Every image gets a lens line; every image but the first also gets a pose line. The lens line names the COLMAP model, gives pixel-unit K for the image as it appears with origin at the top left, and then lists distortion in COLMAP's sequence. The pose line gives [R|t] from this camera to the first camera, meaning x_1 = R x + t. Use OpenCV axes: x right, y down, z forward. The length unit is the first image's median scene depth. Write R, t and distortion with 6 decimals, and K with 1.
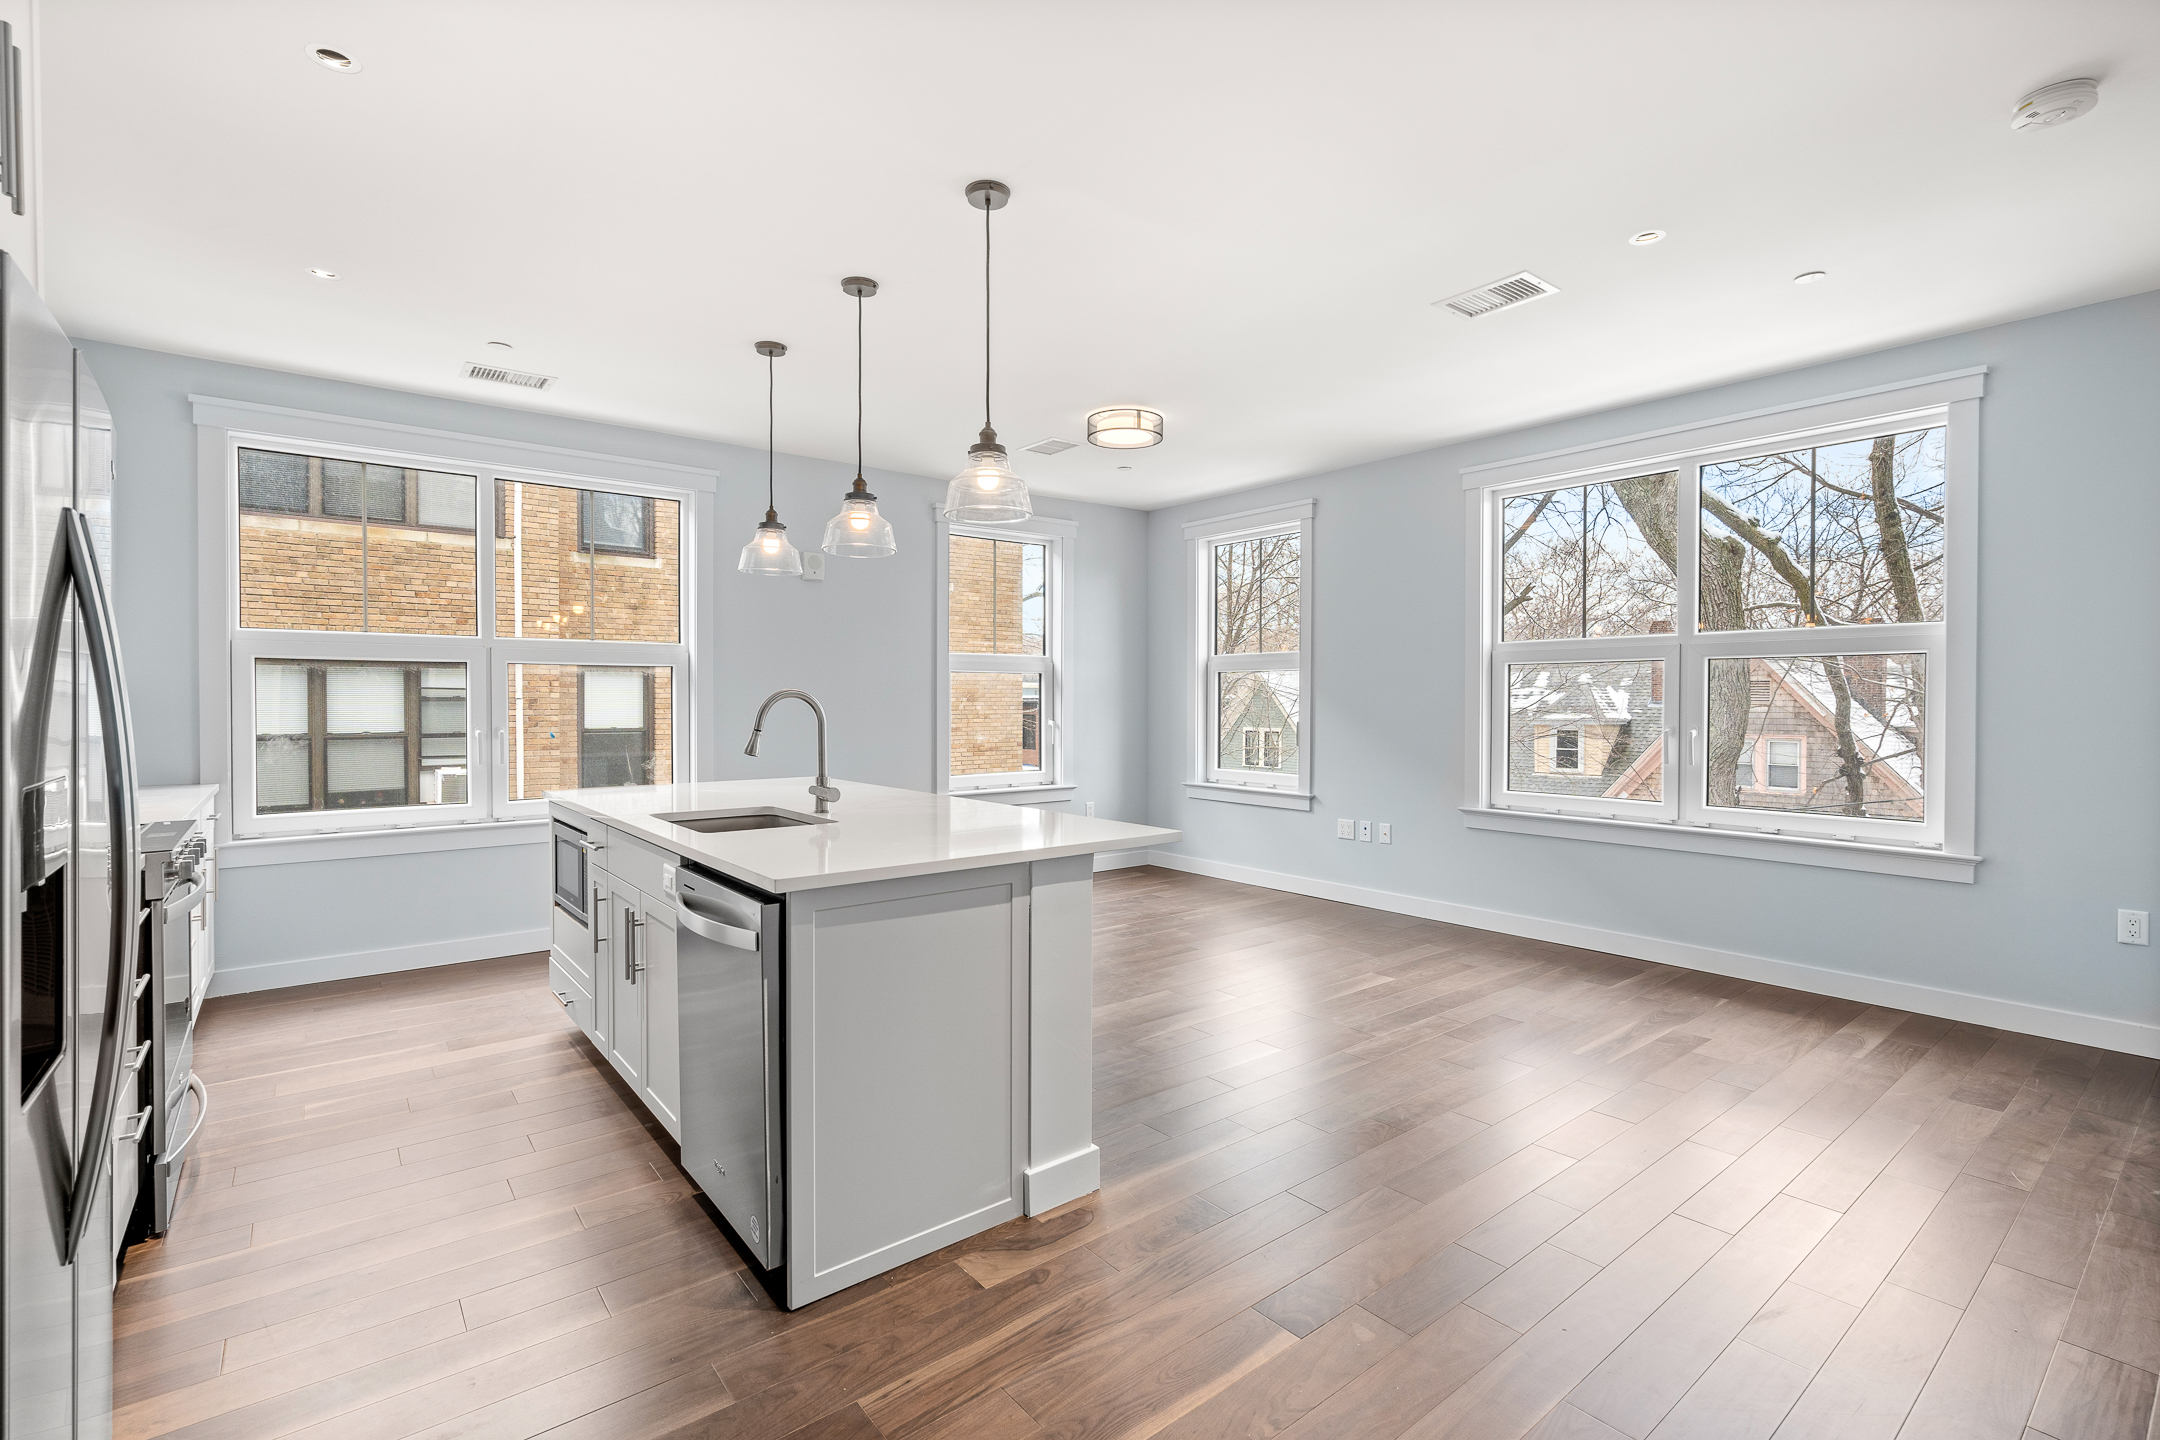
lens RADIAL K [[980.6, 0, 1088.4], [0, 980.6, 719.2], [0, 0, 1]] dist [0.002667, 0.000079]
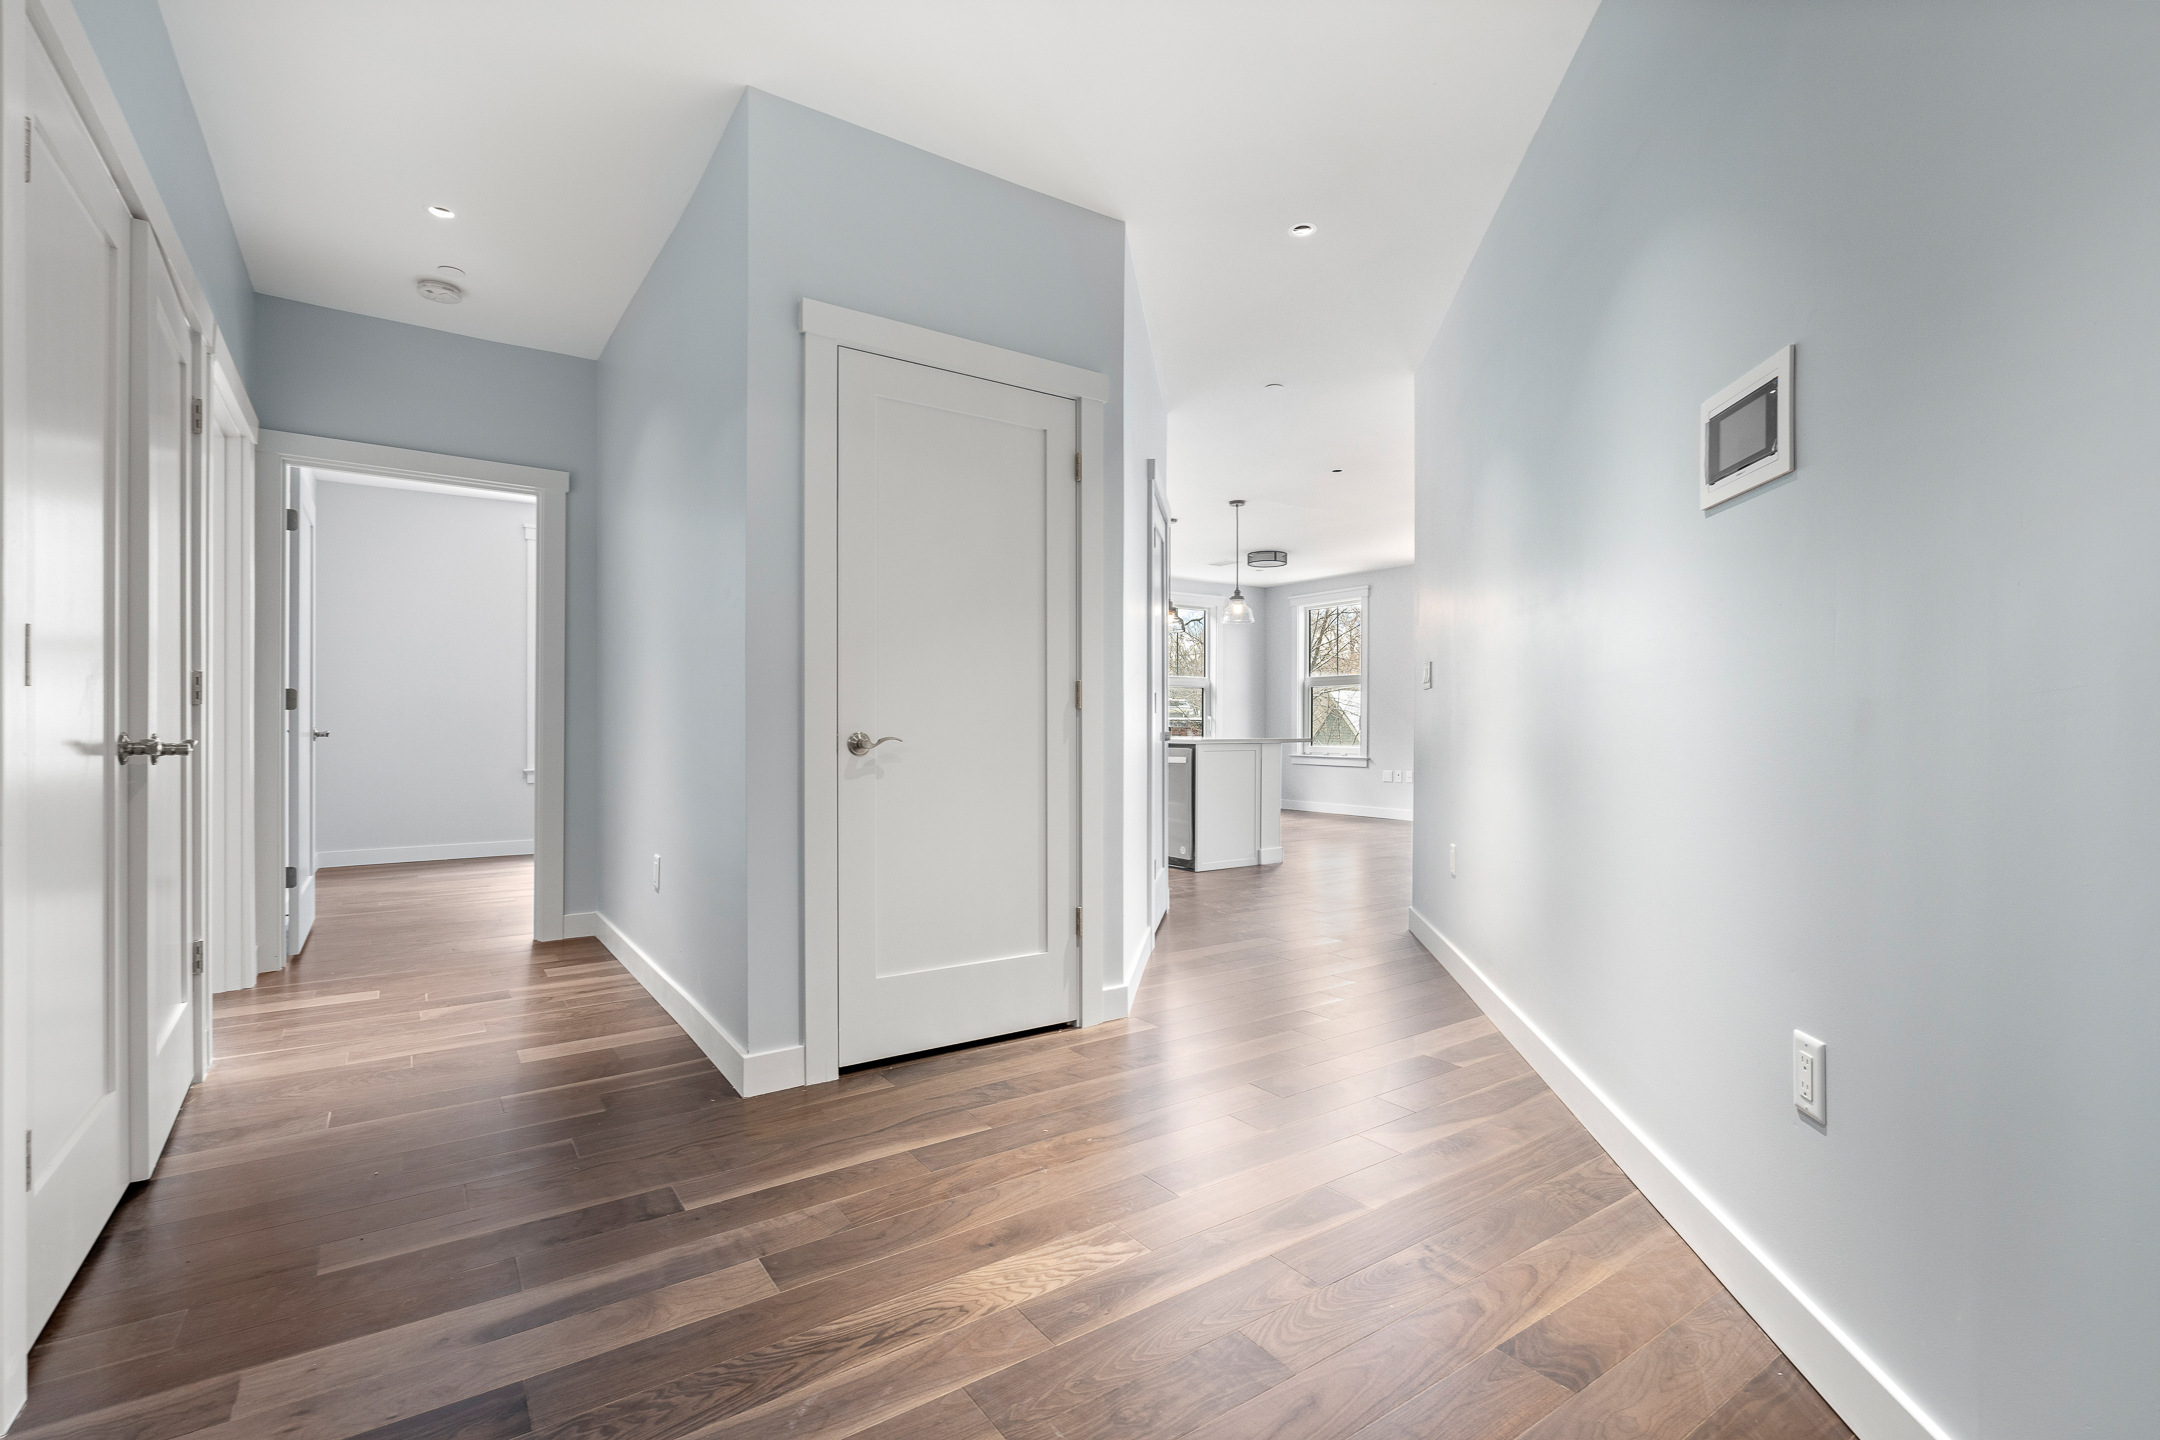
lens RADIAL K [[980.6, 0, 1066.3], [0, 980.6, 726.4], [0, 0, 1]] dist [0.002667, 0.000079]
pose [[0.996070, 0.004846, -0.088440, -0.135843], [-0.006465, 0.999817, -0.018029, 0.052851], [0.088336, 0.018530, 0.995918, -0.705089]]
